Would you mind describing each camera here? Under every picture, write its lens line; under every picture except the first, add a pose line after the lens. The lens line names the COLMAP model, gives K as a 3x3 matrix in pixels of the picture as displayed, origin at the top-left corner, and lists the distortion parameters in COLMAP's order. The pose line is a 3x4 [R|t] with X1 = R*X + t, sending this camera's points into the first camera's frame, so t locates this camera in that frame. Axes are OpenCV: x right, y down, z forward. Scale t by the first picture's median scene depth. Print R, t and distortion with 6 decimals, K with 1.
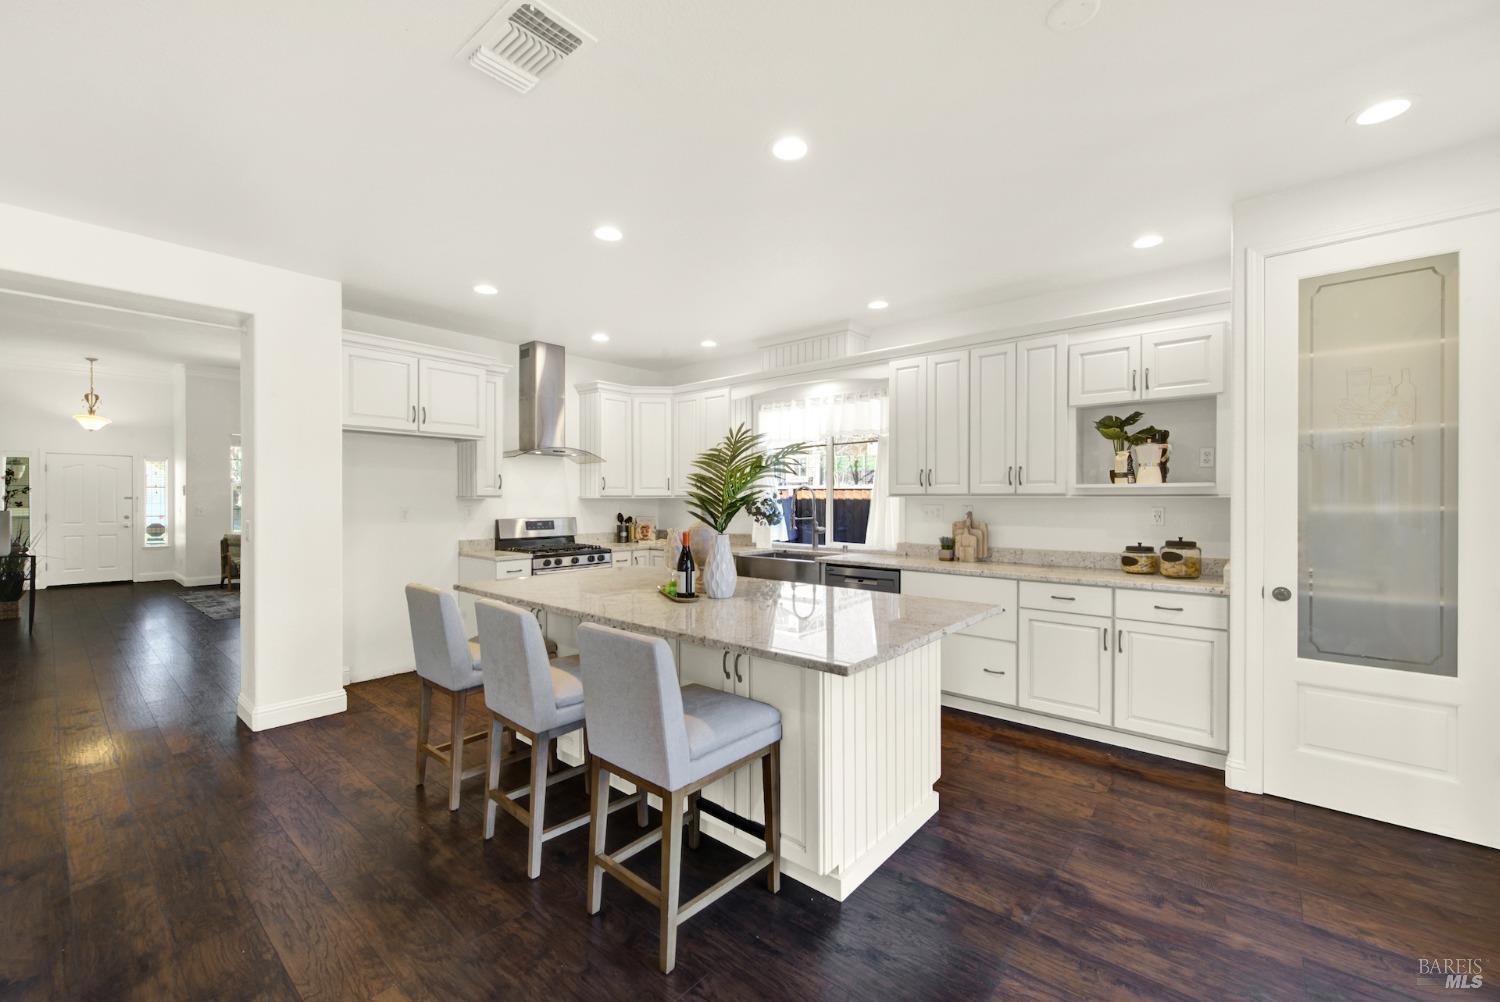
lens RADIAL K [[609.3, 0, 755.0], [0, 609.3, 497.3], [0, 0, 1]] dist [0.000037, -0.000877]
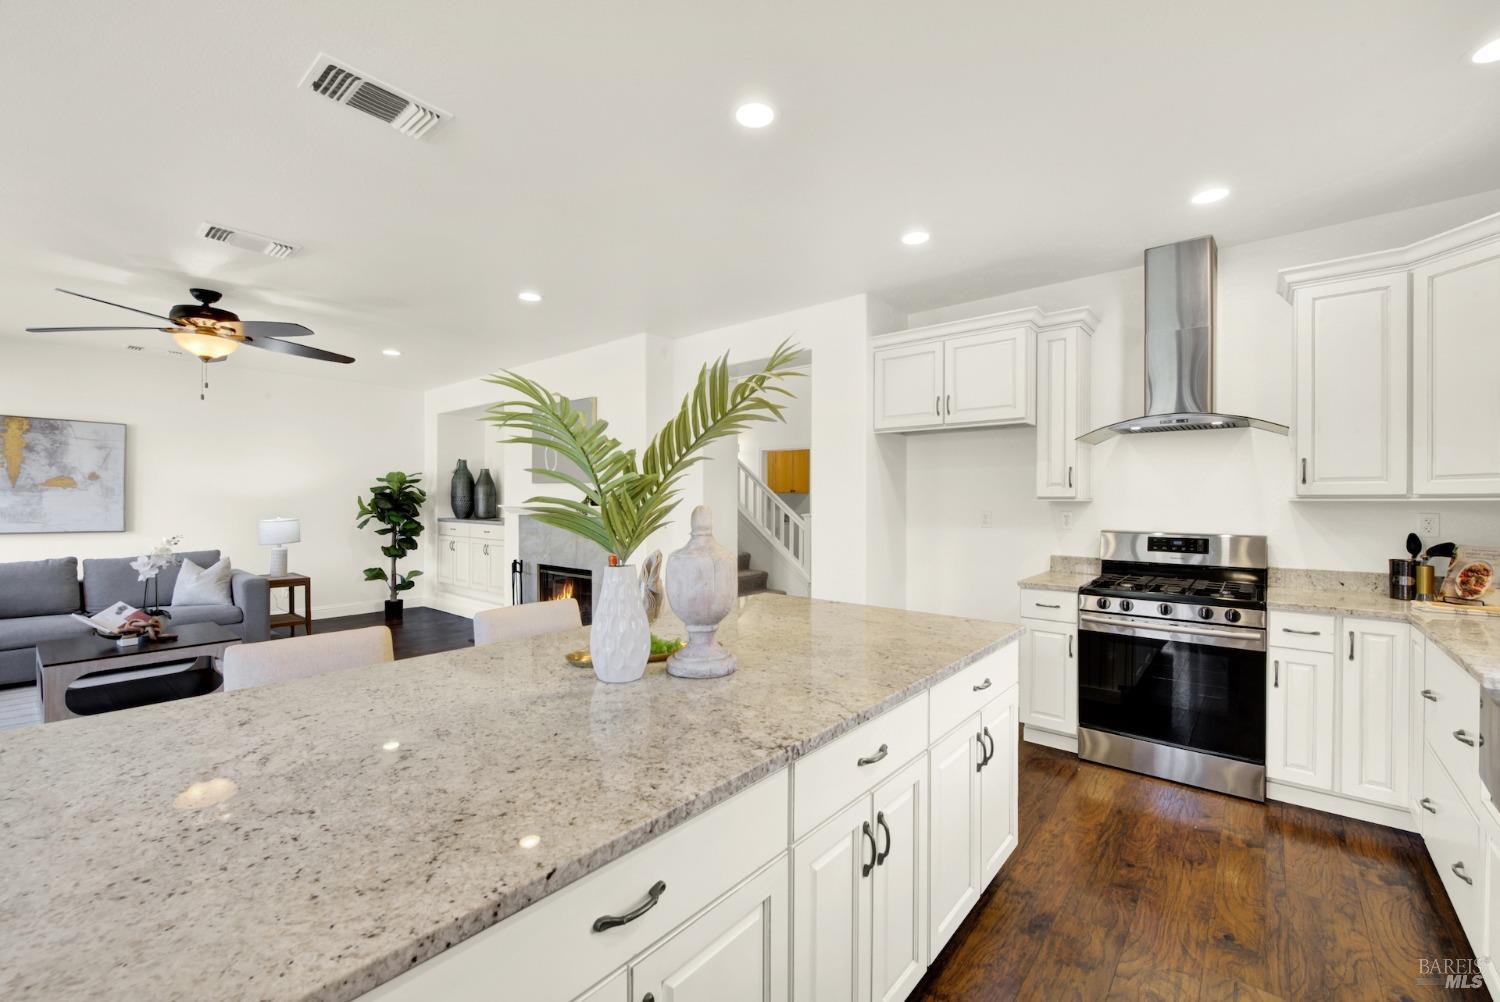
lens RADIAL K [[613.7, 0, 755.3], [0, 613.7, 500.5], [0, 0, 1]] dist [-0.000294, -0.000913]
pose [[0.009797, -0.000775, -0.999952, 0.339824], [0.002139, 0.999997, -0.000754, 0.000851], [0.999950, -0.002131, 0.009799, 0.753161]]
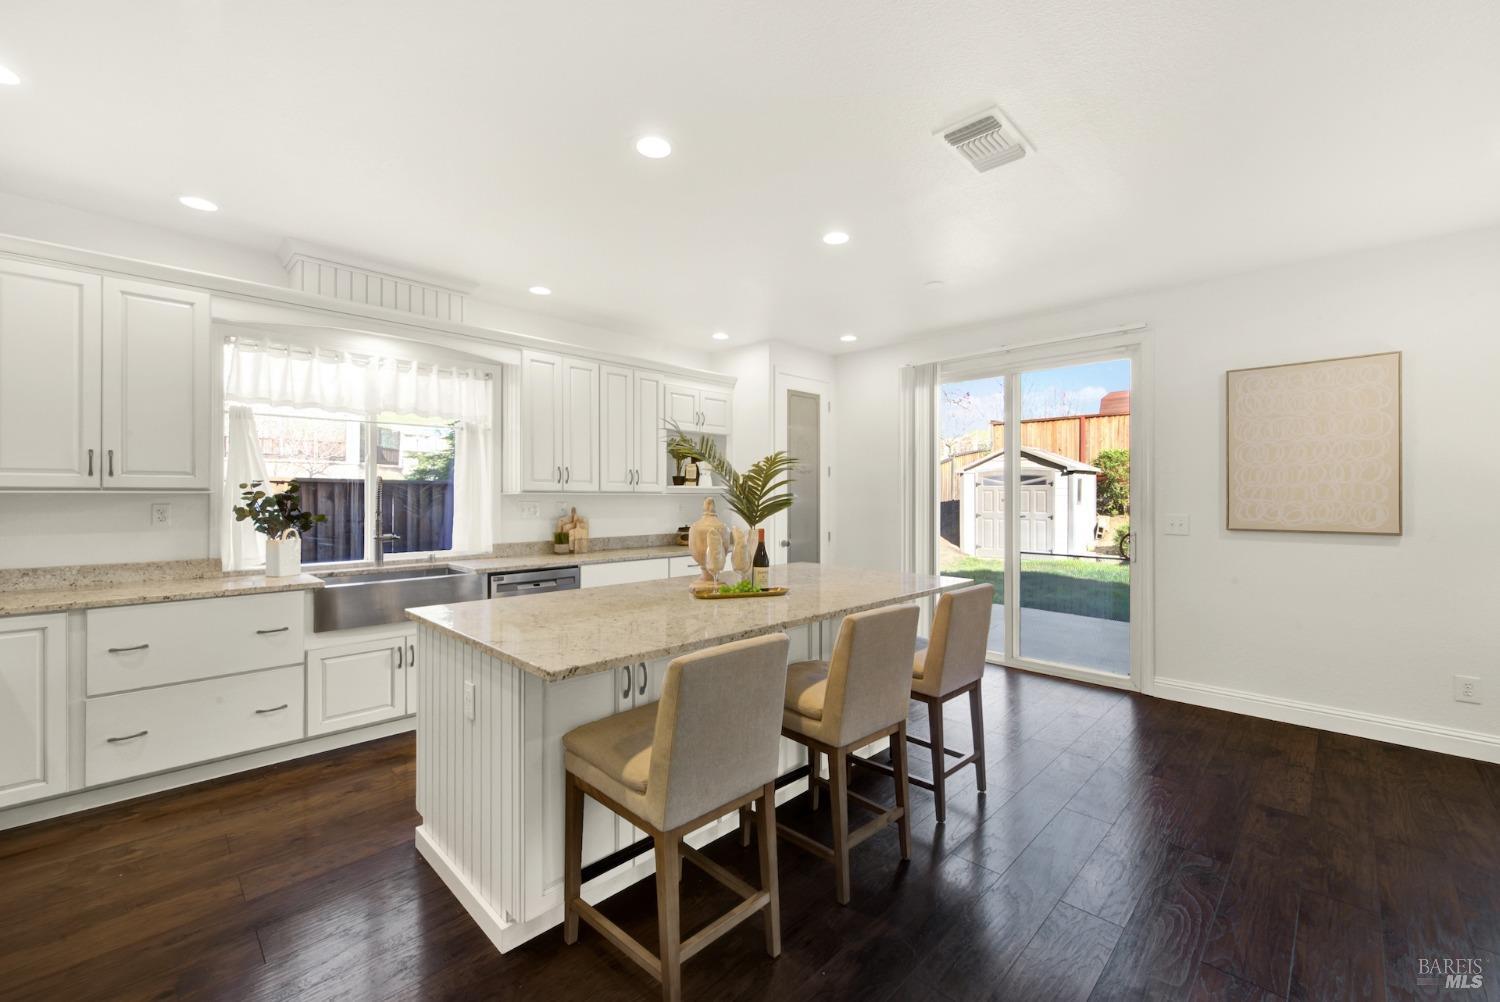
lens RADIAL K [[604.5, 0, 756.1], [0, 604.5, 503.3], [0, 0, 1]] dist [-0.002507, -0.000667]
pose [[0.069163, -0.011559, 0.997538, -0.736924], [-0.003450, 0.999924, 0.011826, 0.001922], [-0.997599, -0.004260, 0.069117, 0.620958]]
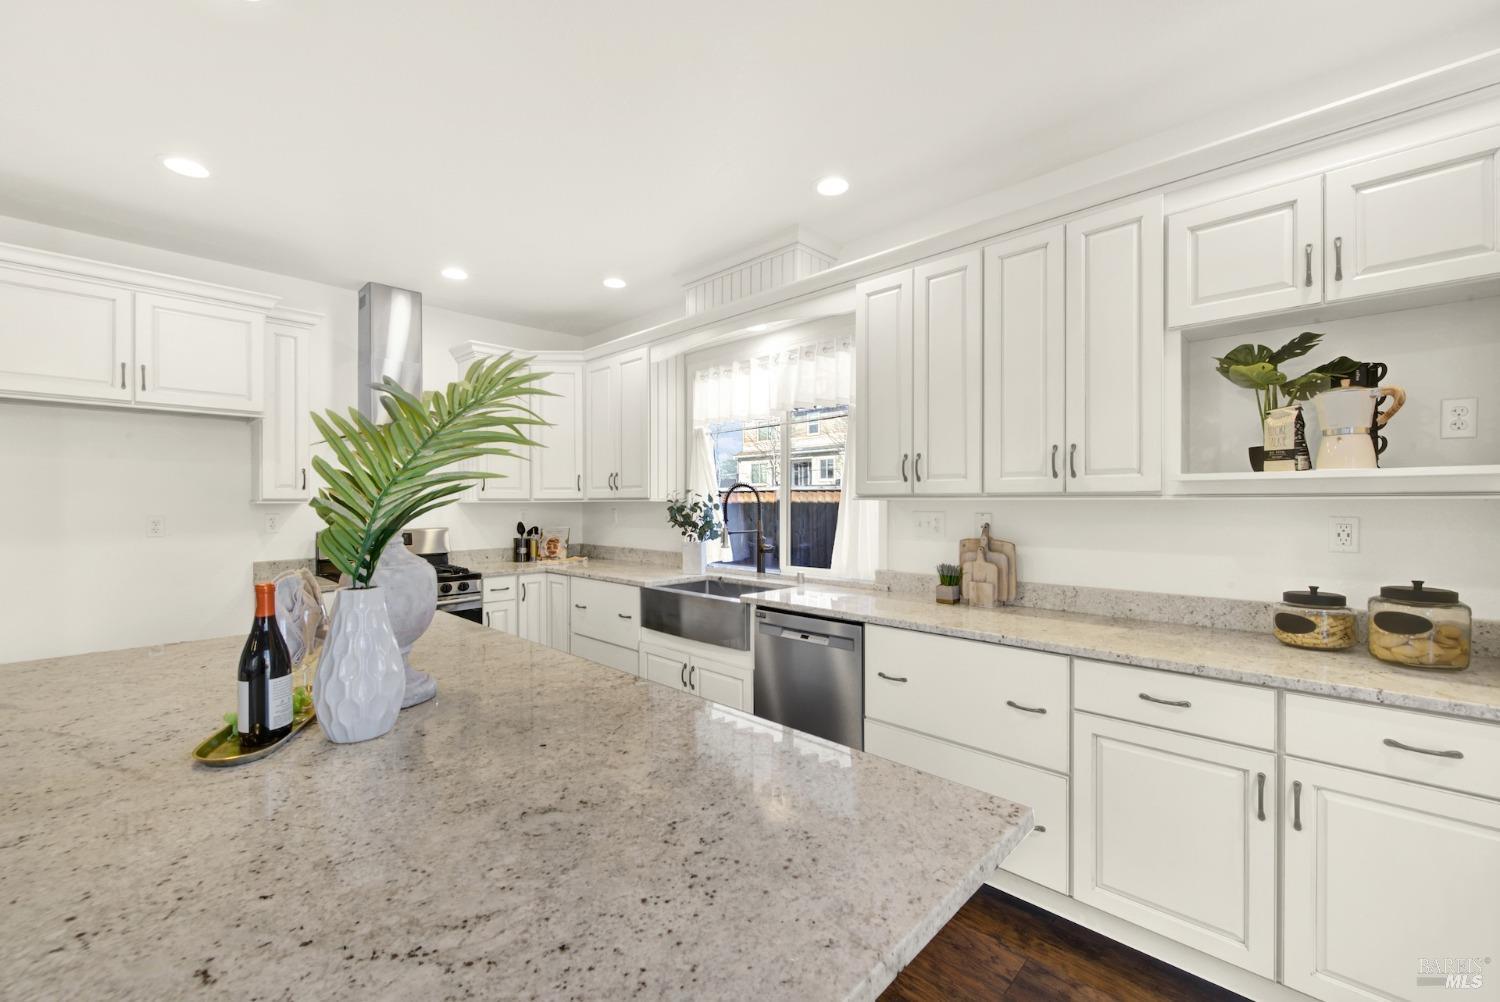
lens RADIAL K [[608.8, 0, 758.8], [0, 608.8, 499.4], [0, 0, 1]] dist [0.000407, -0.000147]
pose [[0.998580, -0.003108, -0.053185, 0.164701], [0.003011, 0.999994, -0.001903, 0.000300], [0.053191, 0.001740, 0.998583, 0.397295]]
